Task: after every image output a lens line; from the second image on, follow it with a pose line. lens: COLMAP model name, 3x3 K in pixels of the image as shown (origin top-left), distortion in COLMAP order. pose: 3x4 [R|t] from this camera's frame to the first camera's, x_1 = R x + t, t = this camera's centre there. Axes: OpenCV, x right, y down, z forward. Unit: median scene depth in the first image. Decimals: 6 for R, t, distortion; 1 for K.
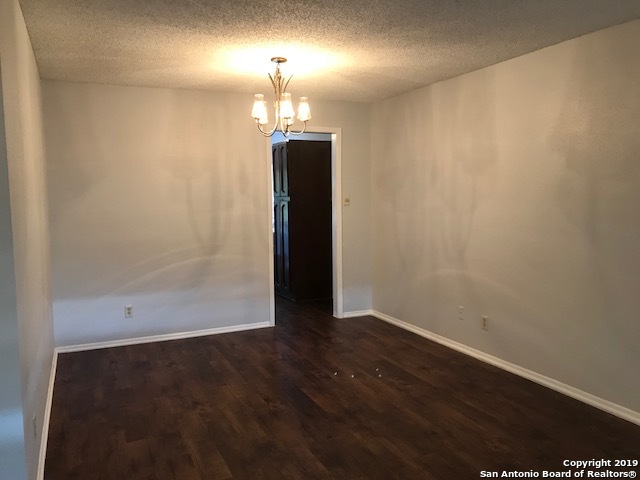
lens RADIAL K [[522.8, 0, 320.0], [0, 522.8, 240.0], [0, 0, 1]] dist [-0.010523, -0.009912]
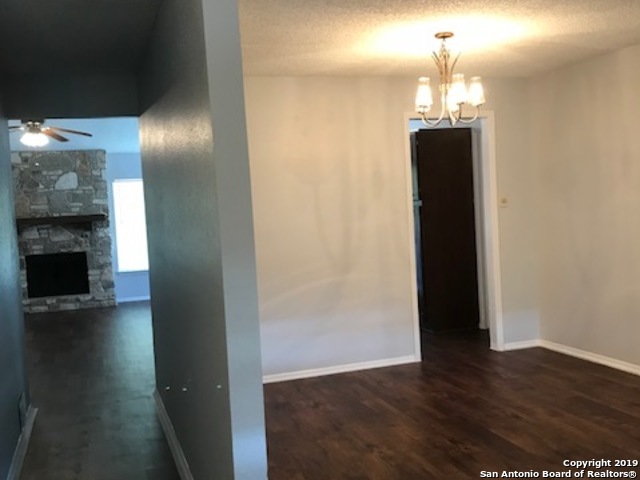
lens RADIAL K [[697.6, 0, 320.0], [0, 697.6, 240.0], [0, 0, 1]] dist [-0.002831, -0.055538]
pose [[0.992351, -0.038723, -0.117218, -0.137746], [0.034835, 0.998779, -0.035039, 0.014281], [0.118432, 0.030687, 0.992488, -0.109472]]
